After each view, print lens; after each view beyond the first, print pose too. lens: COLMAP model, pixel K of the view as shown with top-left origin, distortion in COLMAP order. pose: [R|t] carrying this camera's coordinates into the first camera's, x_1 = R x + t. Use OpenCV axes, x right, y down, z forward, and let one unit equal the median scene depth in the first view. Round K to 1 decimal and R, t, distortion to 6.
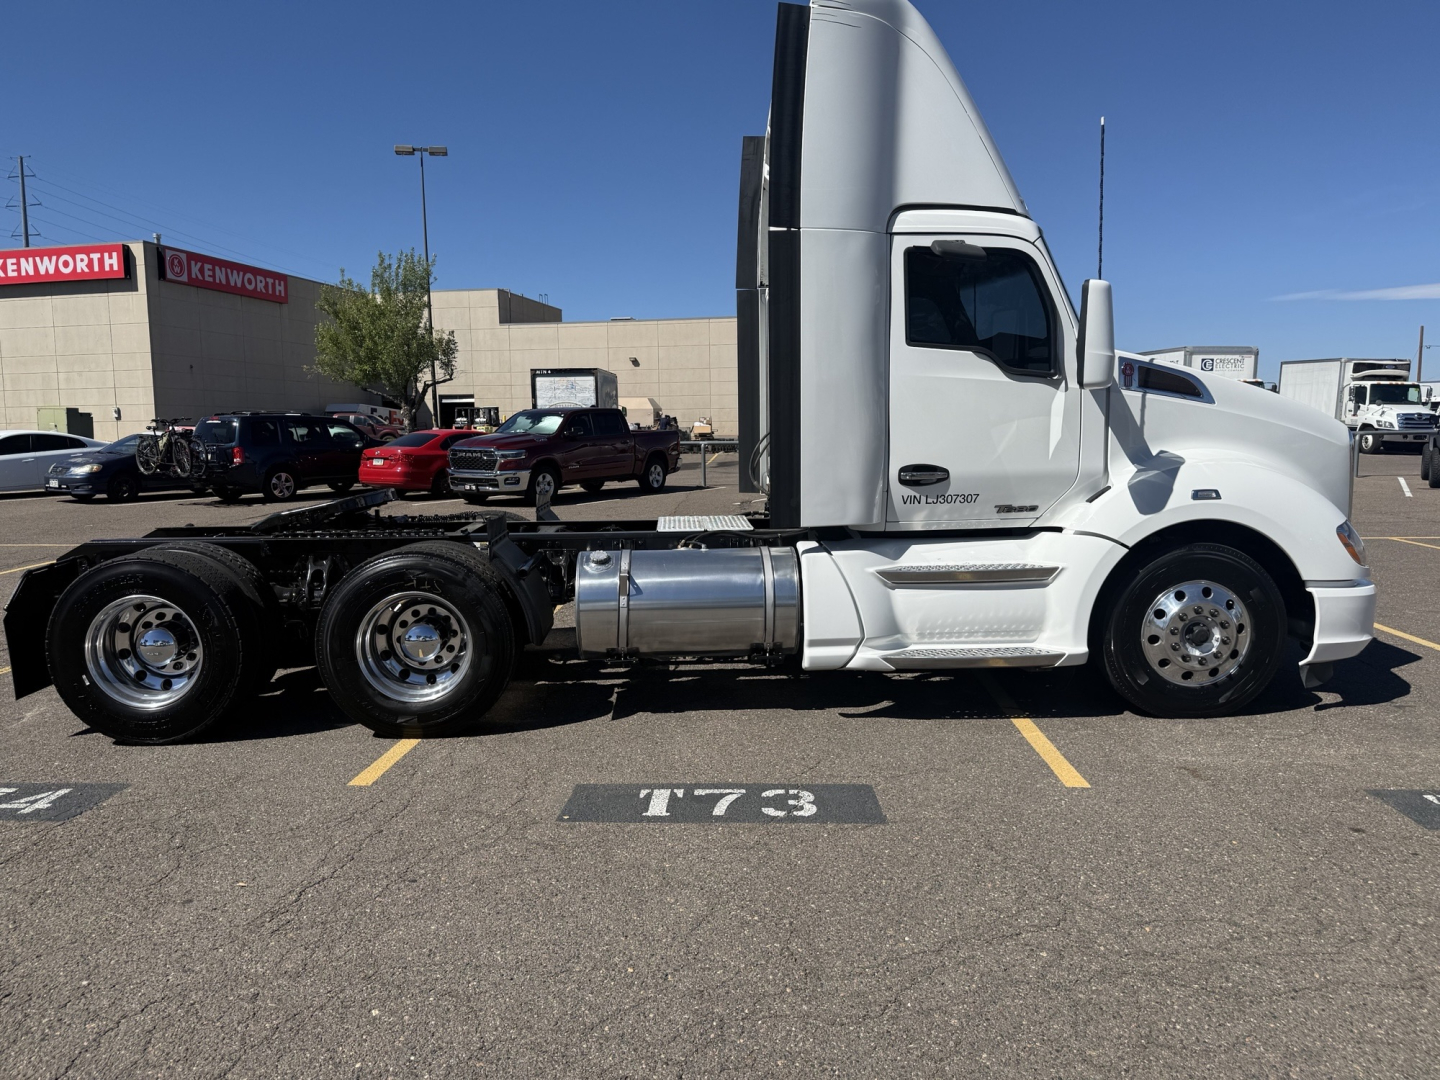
lens RADIAL K [[1018.0, 0, 721.9], [0, 1018.0, 557.7], [0, 0, 1]] dist [0.061151, -0.040431]
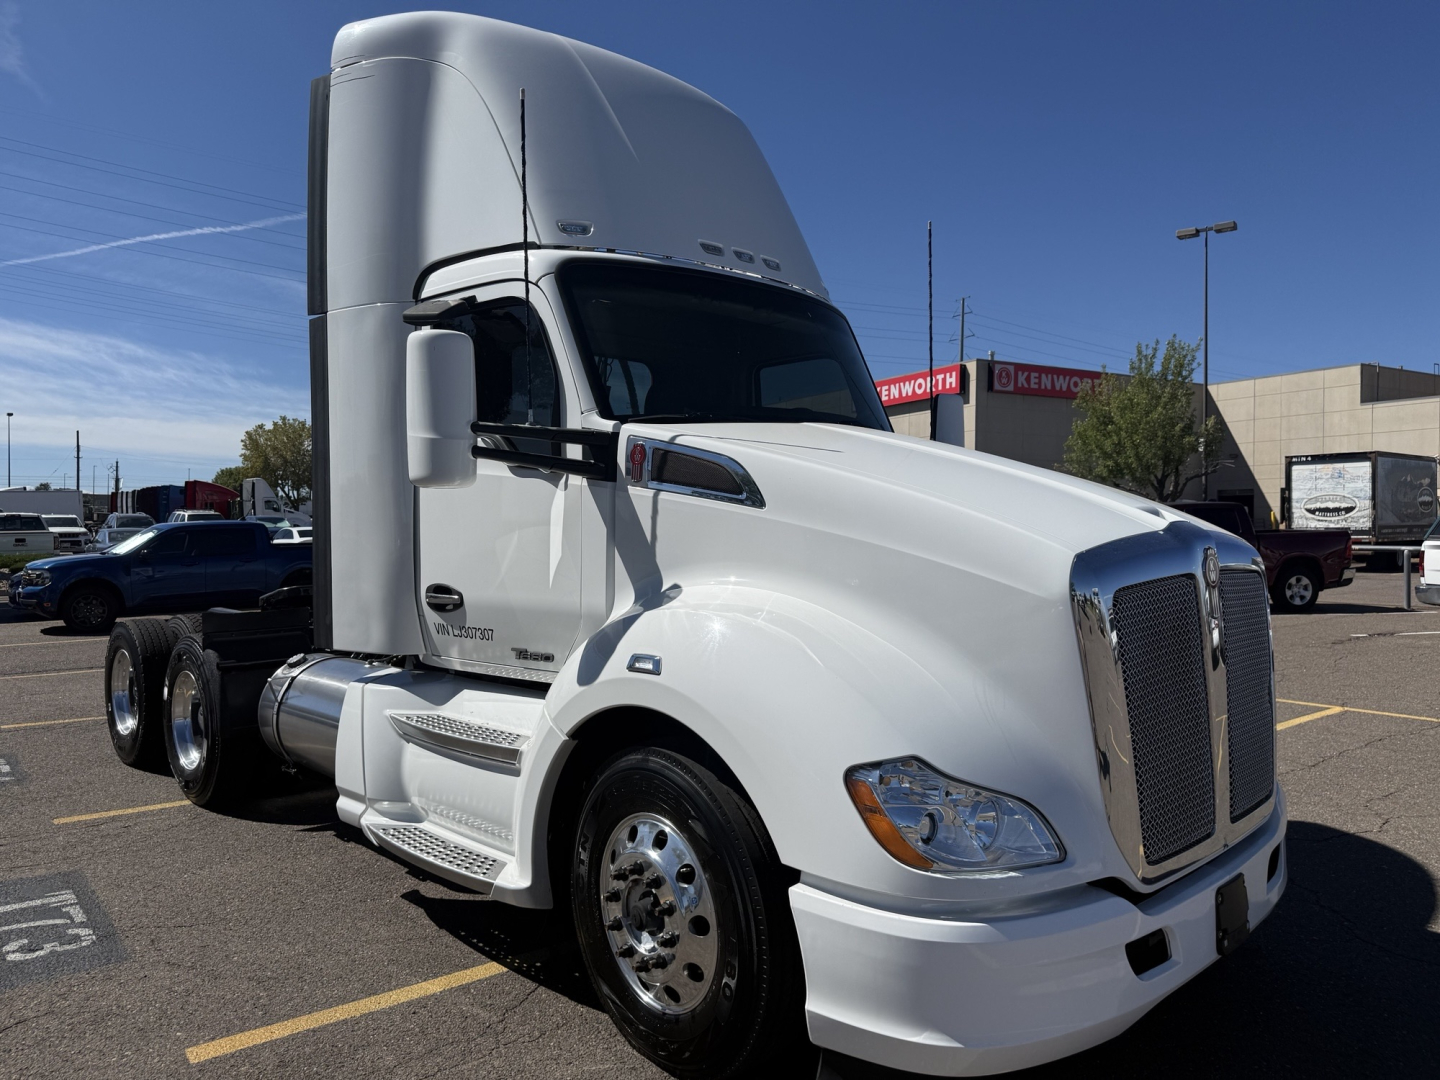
lens RADIAL K [[1028.7, 0, 724.1], [0, 1028.7, 543.3], [0, 0, 1]] dist [0.052991, -0.079286]
pose [[0.663335, 0.024404, -0.747925, 0.228473], [-0.103000, 0.992933, -0.058953, -0.024420], [0.741201, 0.116142, 0.661160, 0.158745]]
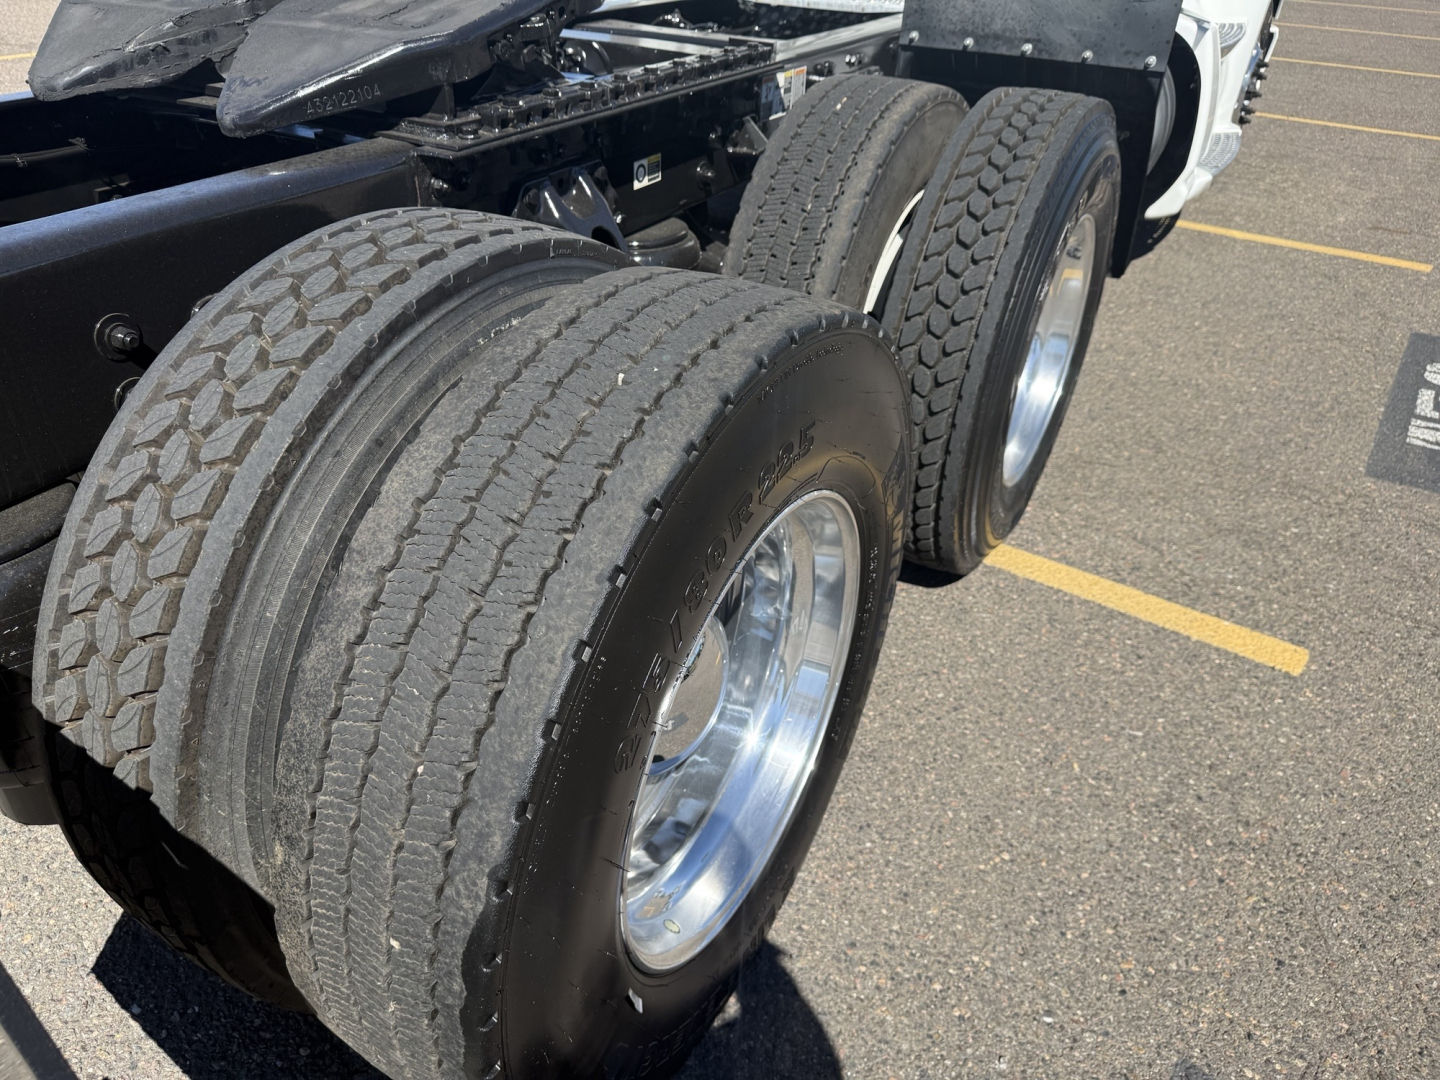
lens RADIAL K [[1037.3, 0, 712.3], [0, 1037.3, 548.1], [0, 0, 1]] dist [0.000611, -0.006124]
pose [[0.530150, -0.437499, 0.726316, -0.169477], [0.064707, 0.874980, 0.479816, -0.011750], [-0.845431, -0.207377, 0.492180, 0.215099]]
